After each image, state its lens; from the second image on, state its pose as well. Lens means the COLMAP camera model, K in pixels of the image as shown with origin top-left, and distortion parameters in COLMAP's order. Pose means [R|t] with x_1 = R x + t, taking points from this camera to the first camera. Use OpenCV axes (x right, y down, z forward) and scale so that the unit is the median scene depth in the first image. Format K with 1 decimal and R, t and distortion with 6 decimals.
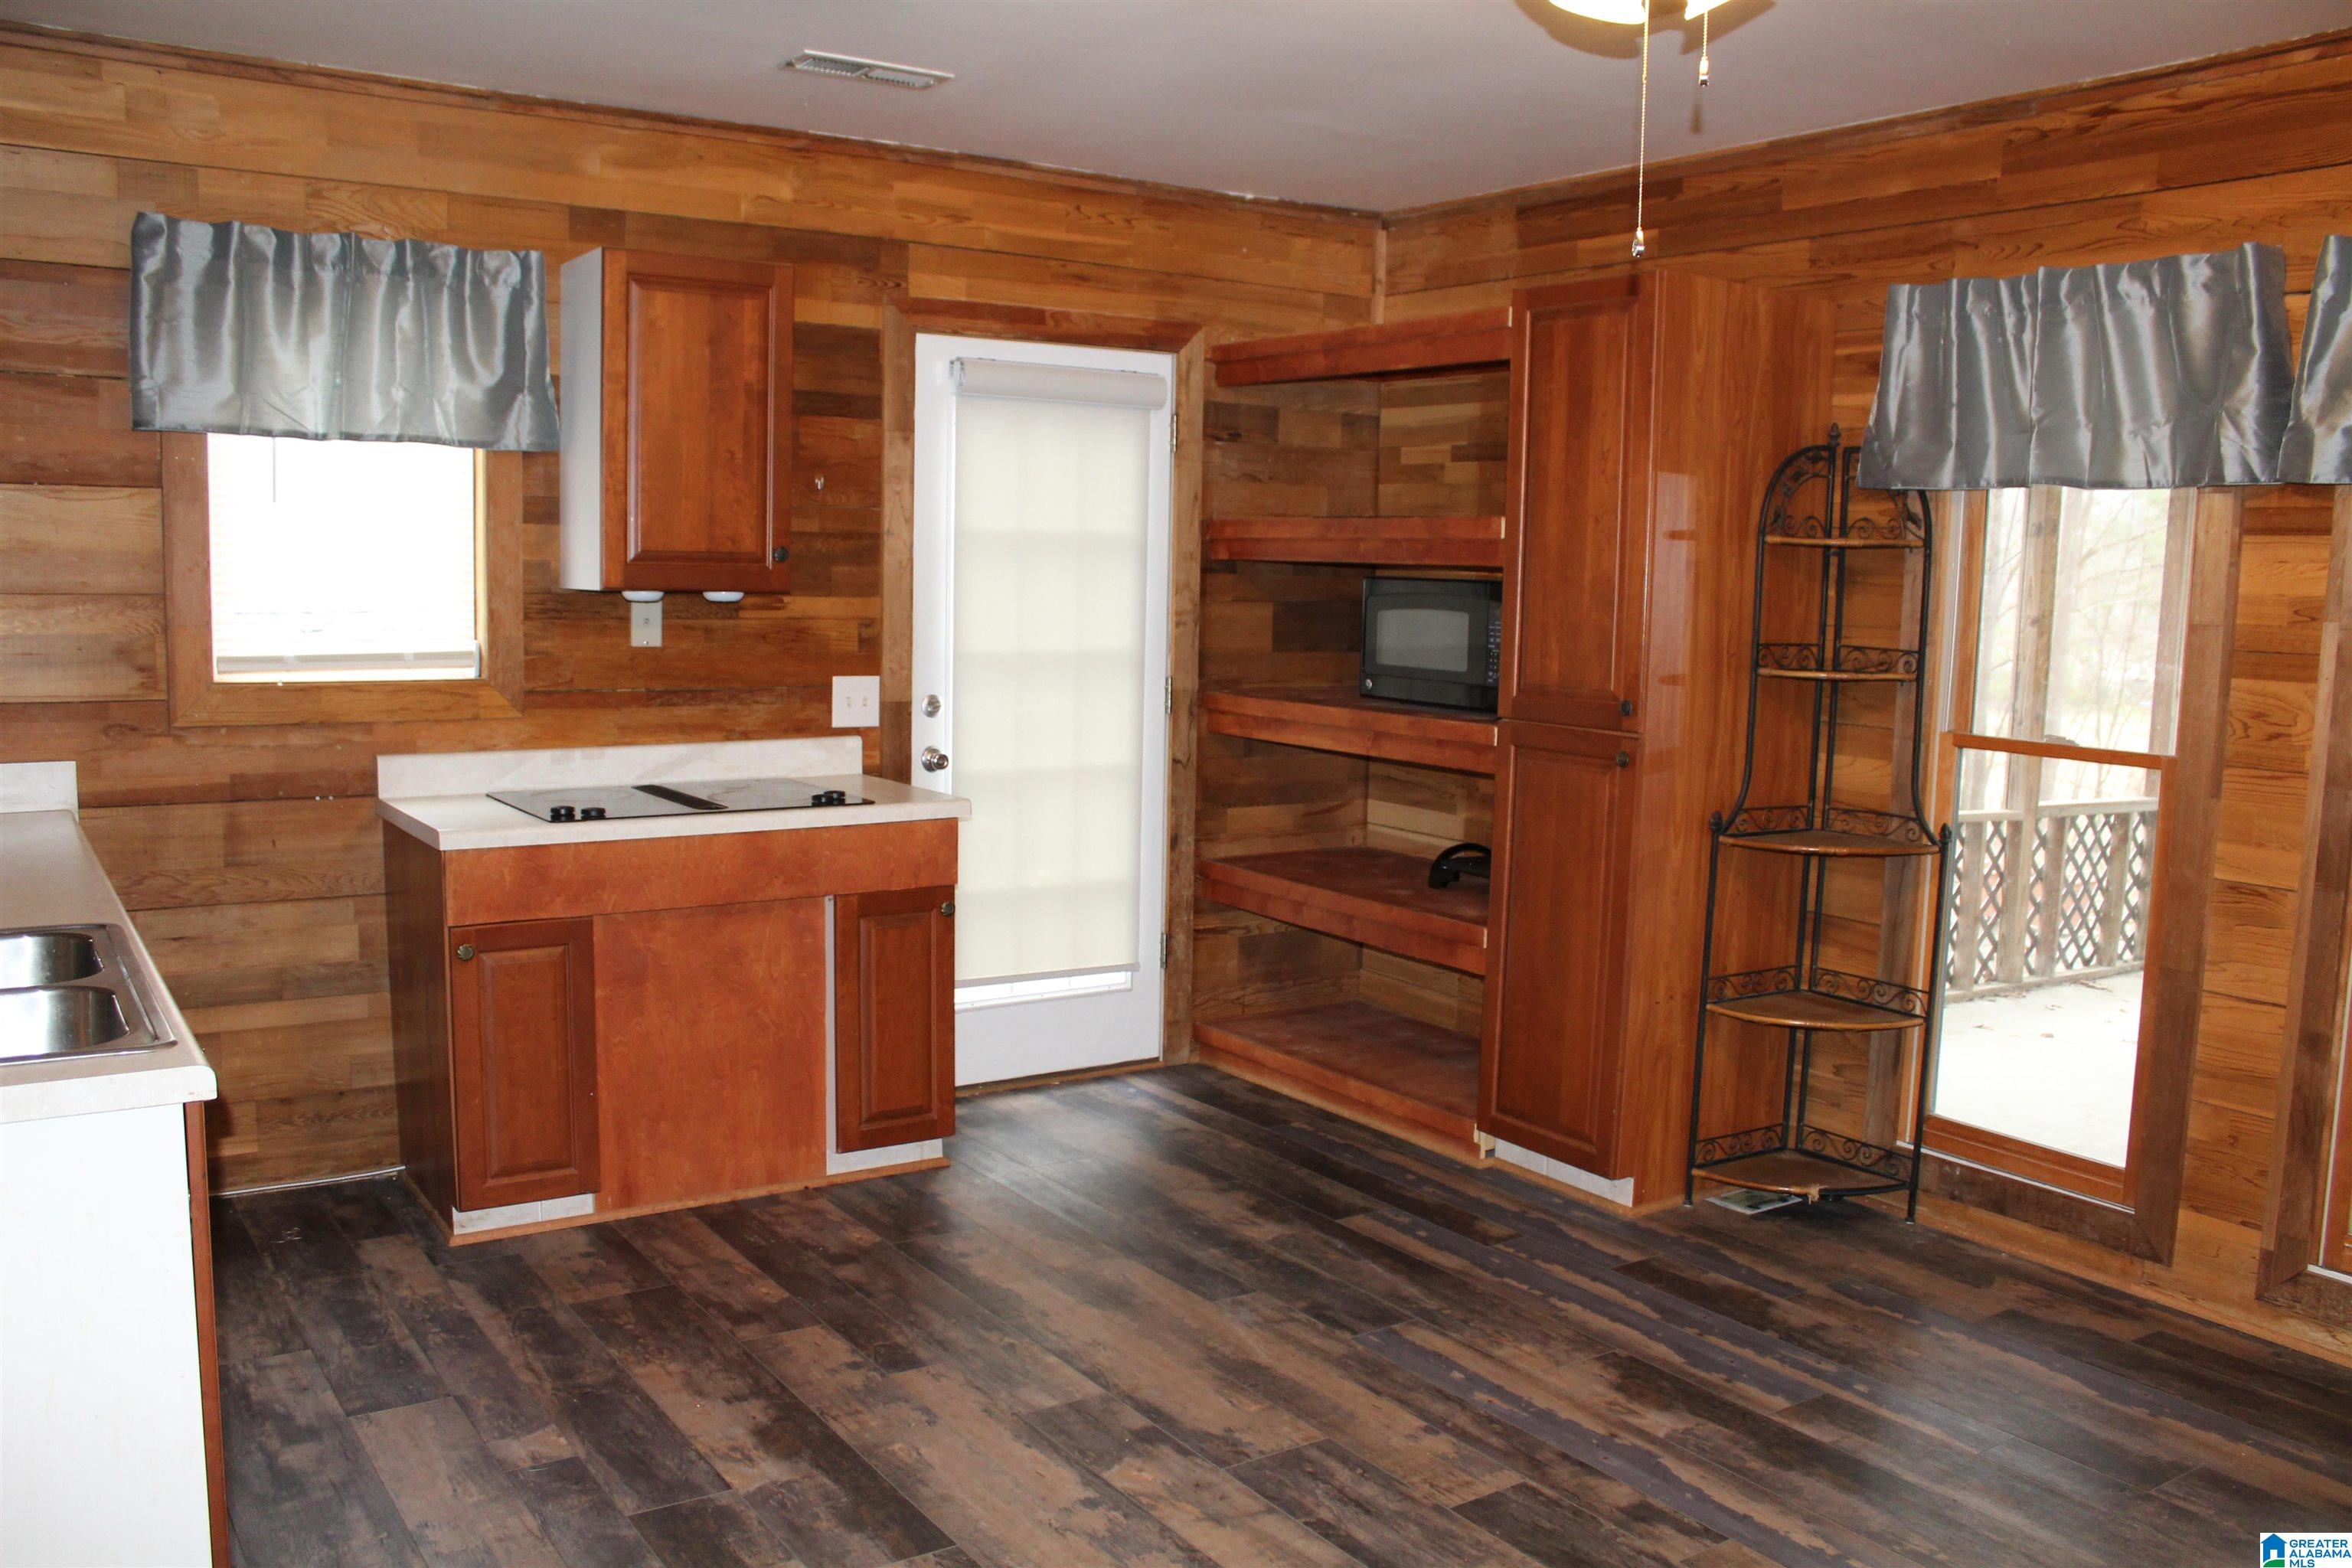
lens RADIAL K [[1939.8, 0, 1172.4], [0, 1939.8, 800.0], [0, 0, 1]] dist [-0.157658, 0.137824]
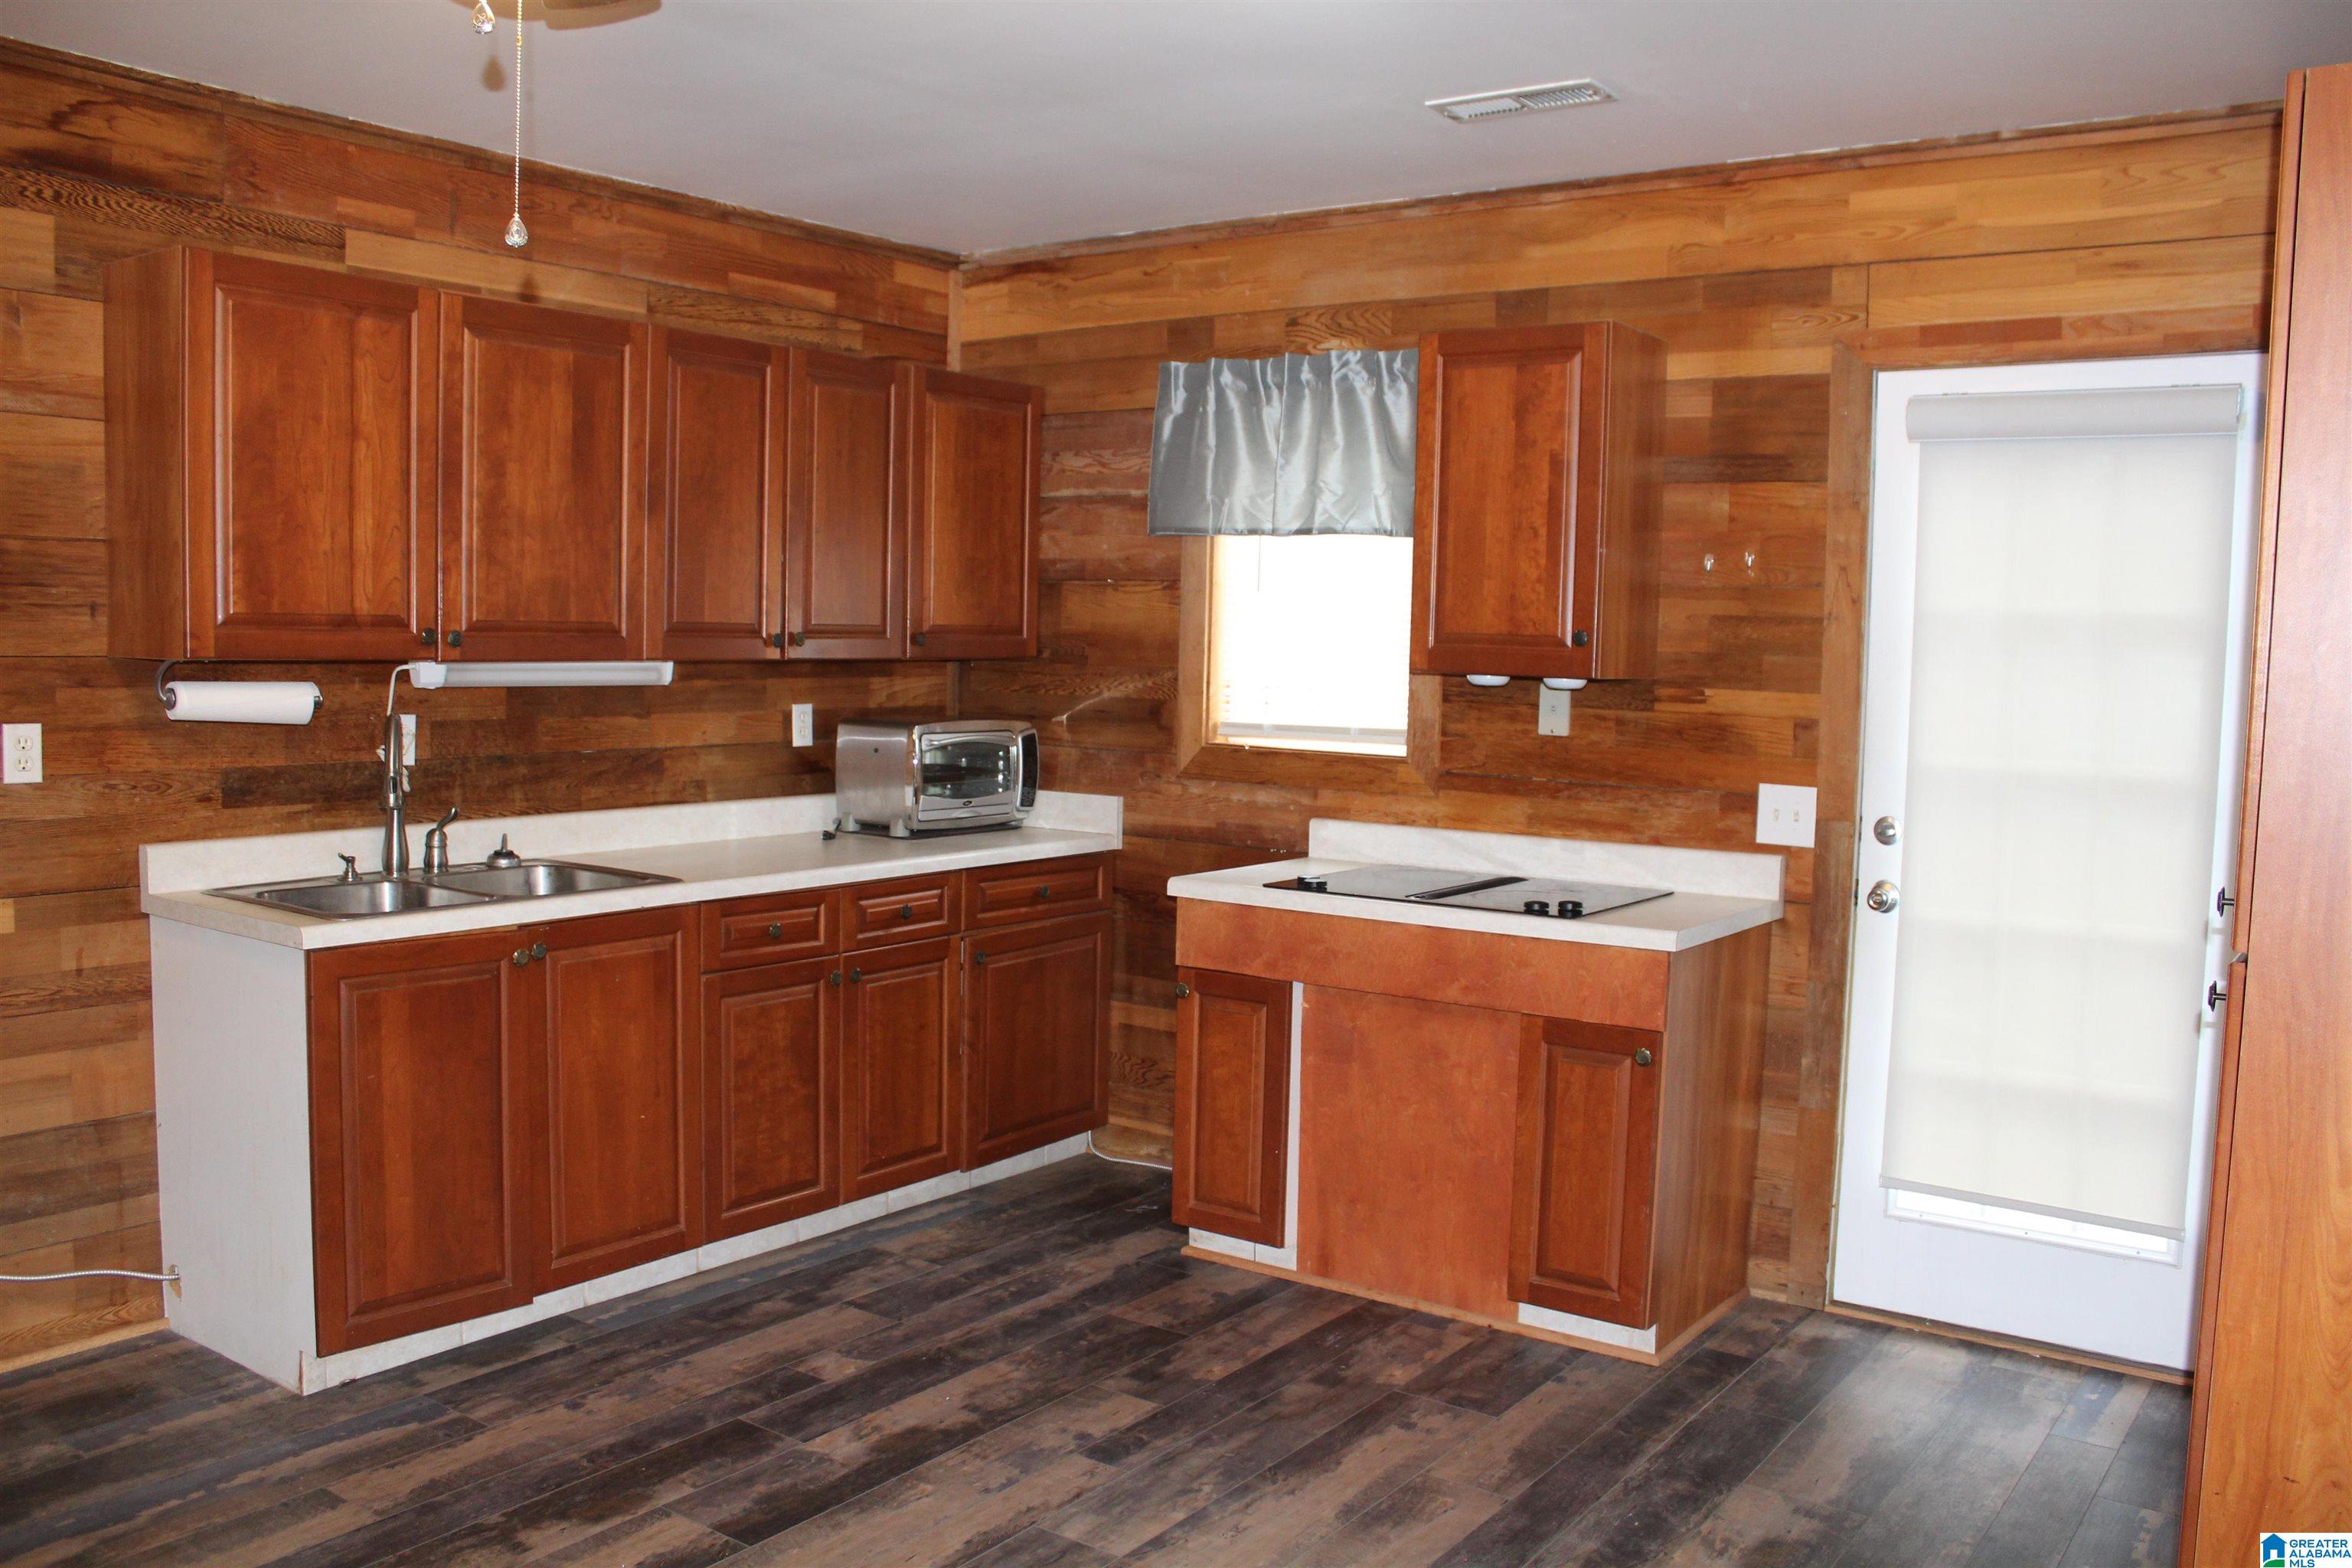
lens RADIAL K [[1939.8, 0, 1172.4], [0, 1939.8, 800.0], [0, 0, 1]] dist [-0.157658, 0.137824]
pose [[0.344361, 0.065513, -0.936549, 0.606679], [-0.127344, 0.991602, 0.022540, -0.048768], [0.930161, 0.111502, 0.349812, 0.525432]]
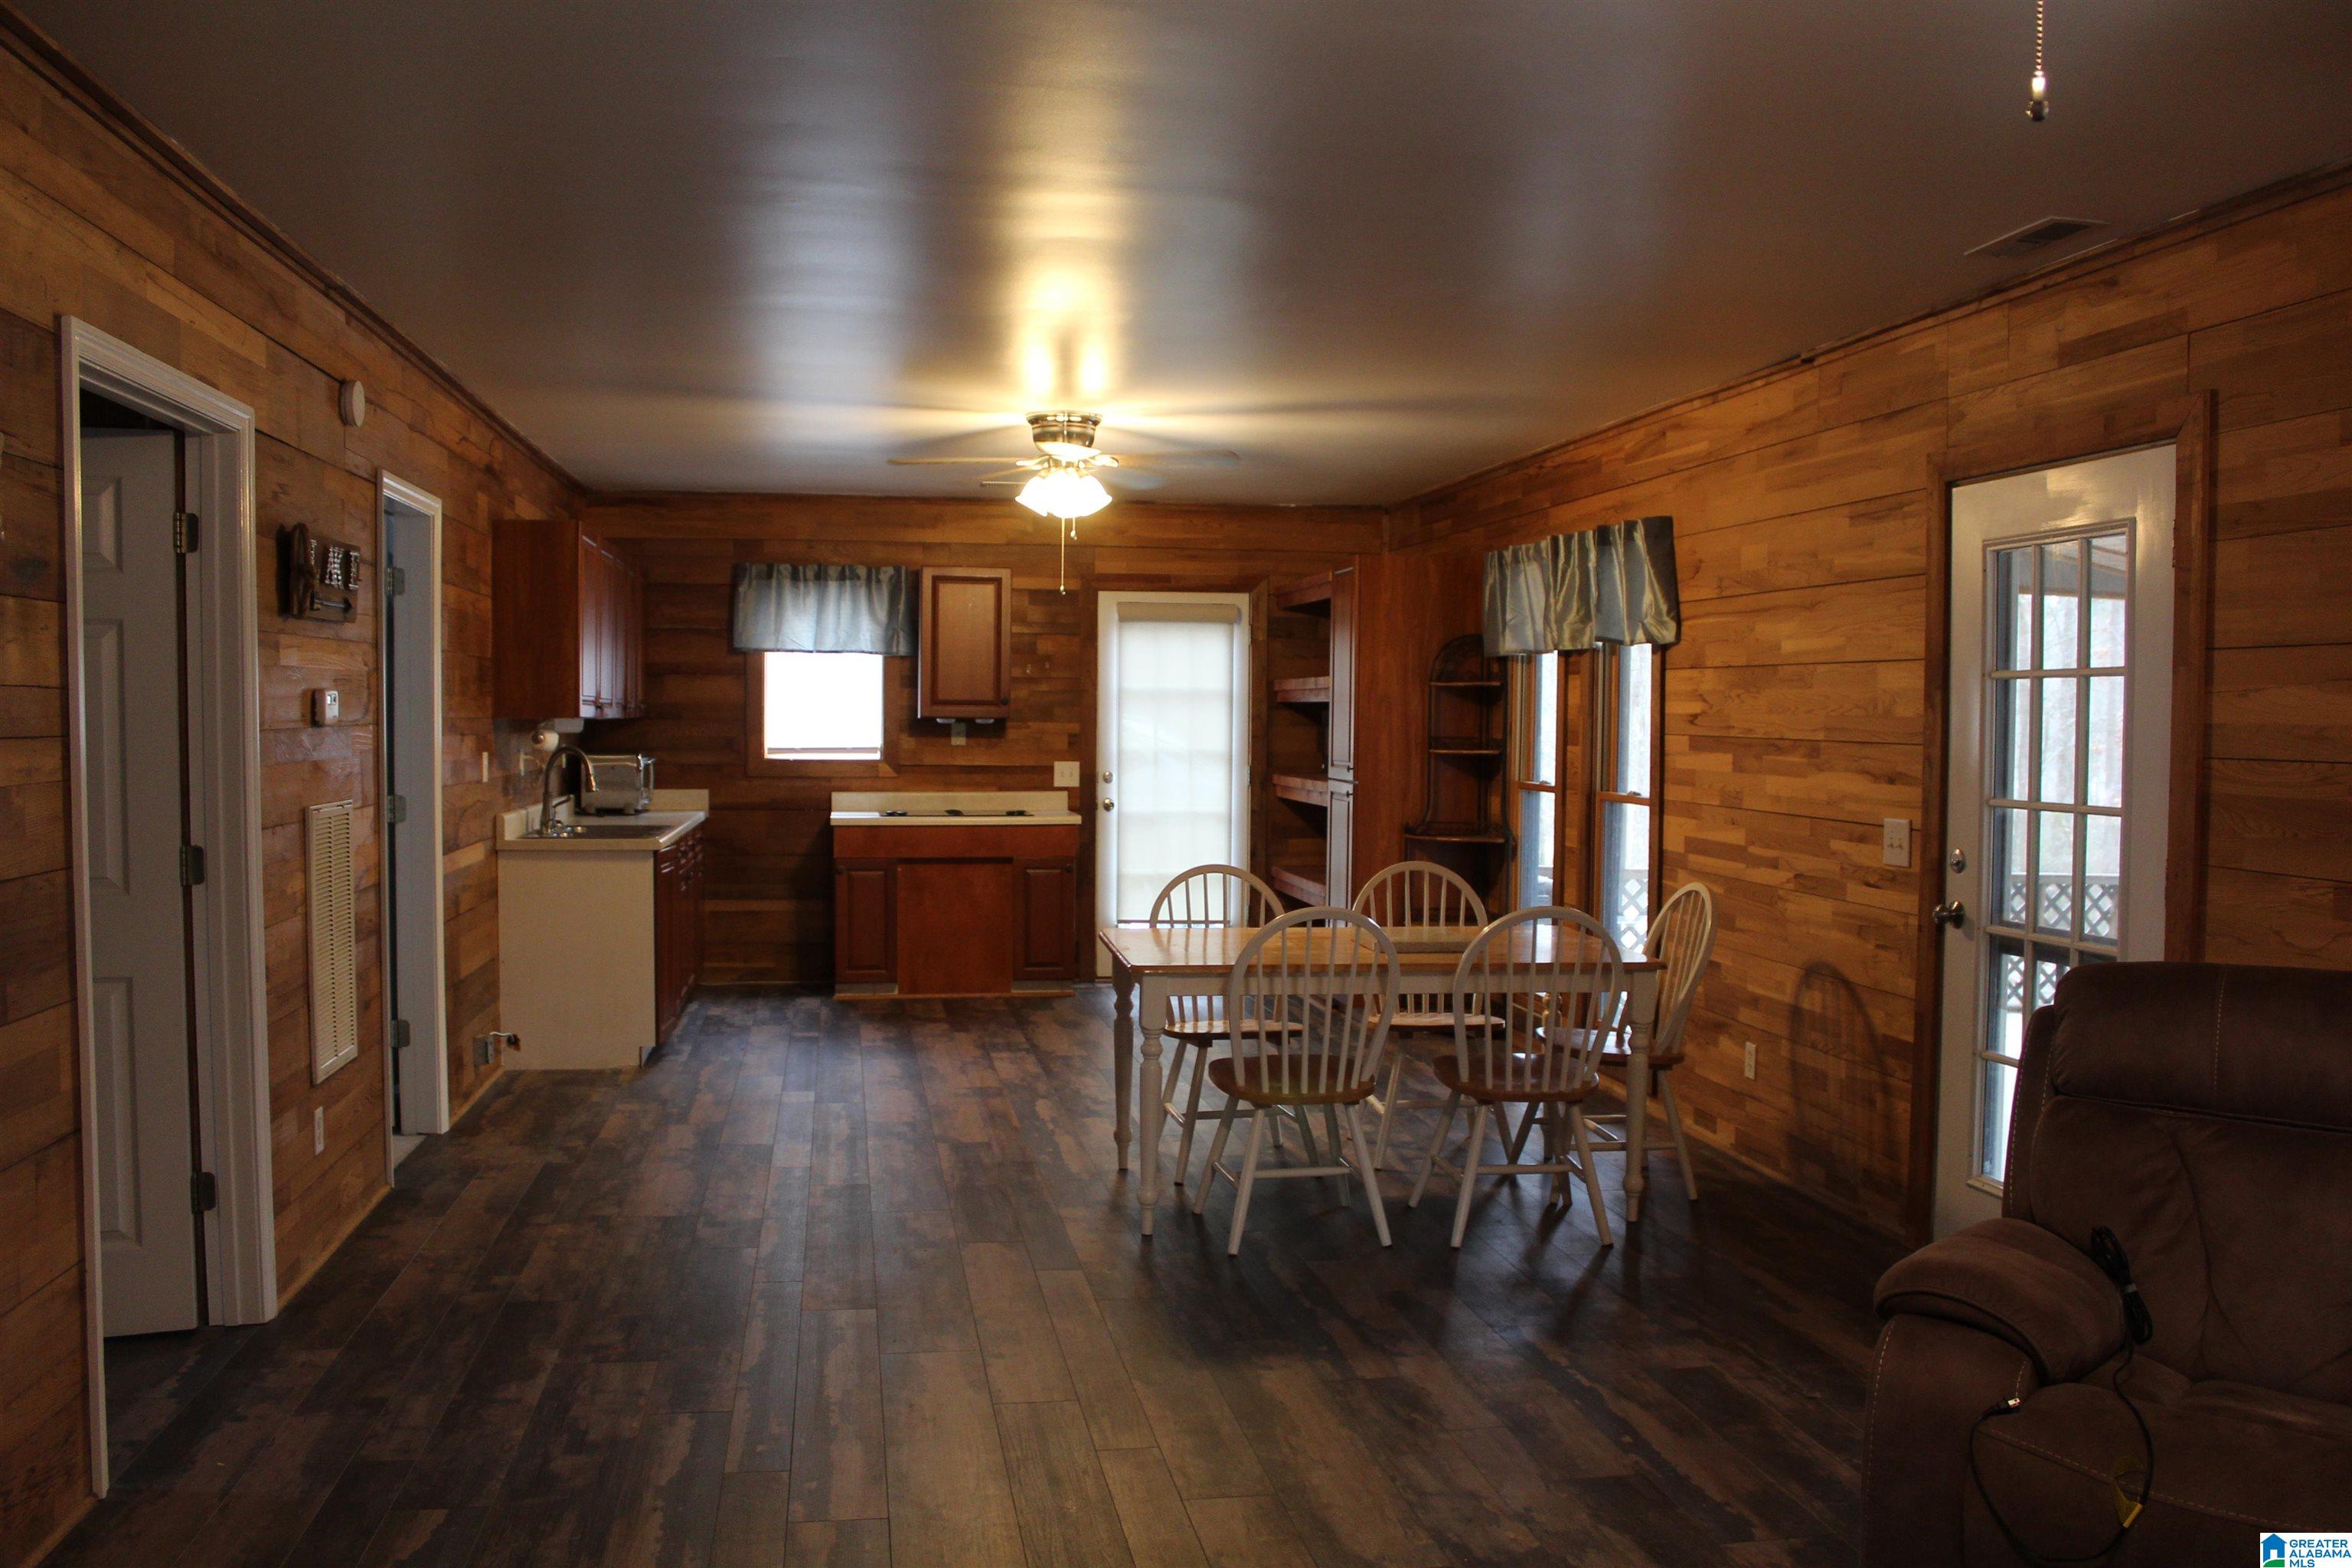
lens RADIAL K [[1939.8, 0, 1172.4], [0, 1939.8, 800.0], [0, 0, 1]] dist [-0.157658, 0.137824]
pose [[0.912278, 0.003527, -0.409557, 0.880152], [-0.036883, 0.996608, -0.073573, 0.138674], [0.407908, 0.082224, 0.909313, -0.909516]]
